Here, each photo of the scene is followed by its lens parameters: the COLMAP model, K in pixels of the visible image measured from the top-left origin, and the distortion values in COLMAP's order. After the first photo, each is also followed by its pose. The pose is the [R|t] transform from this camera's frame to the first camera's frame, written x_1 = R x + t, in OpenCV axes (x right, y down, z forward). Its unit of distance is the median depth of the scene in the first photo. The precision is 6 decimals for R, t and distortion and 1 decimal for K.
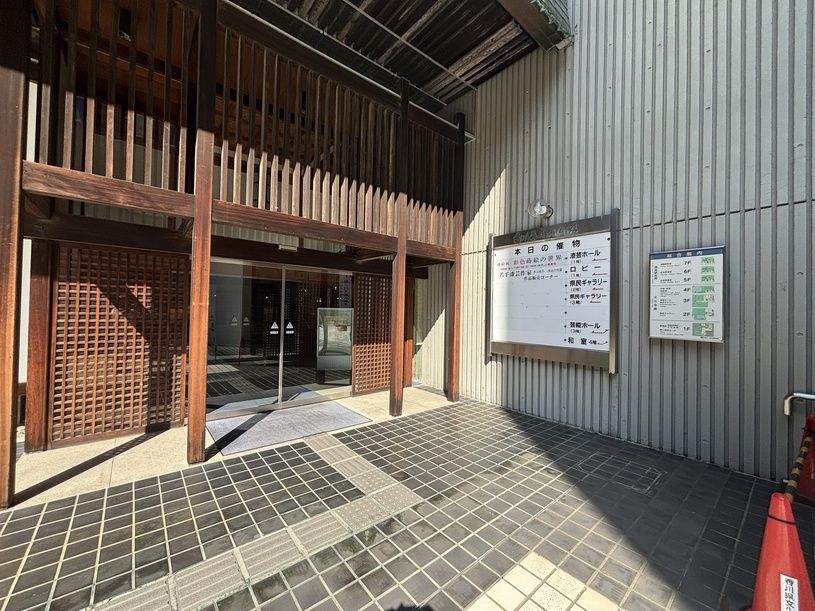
lens RADIAL K [[327.7, 0, 407.3], [0, 327.7, 305.7], [0, 0, 1]] dist [0.000251, 0.000006]
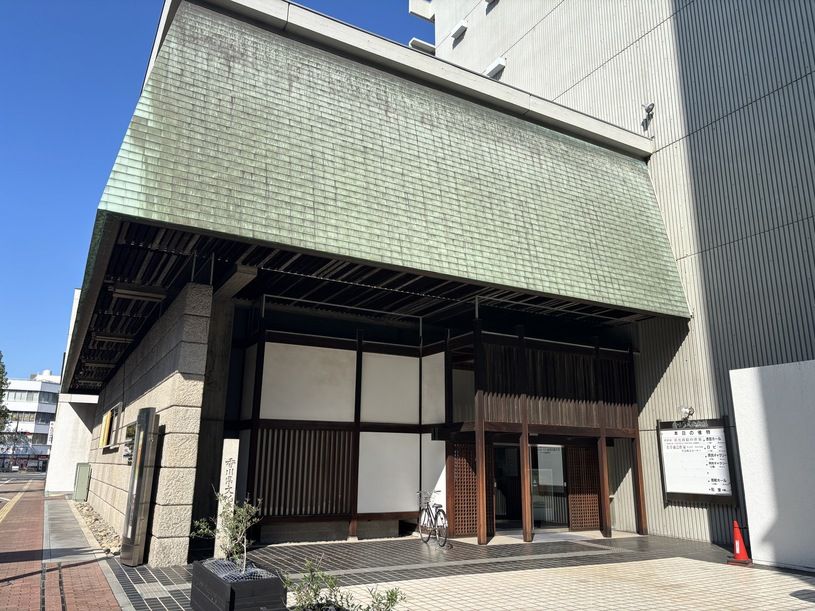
lens RADIAL K [[613.4, 0, 406.0], [0, 613.4, 304.9], [0, 0, 1]] dist [0.045334, 0.001450]
pose [[0.982337, -0.053354, -0.179352, -0.417936], [0.009470, 0.971434, -0.237119, -0.071519], [0.186880, 0.231232, 0.954781, -2.474718]]
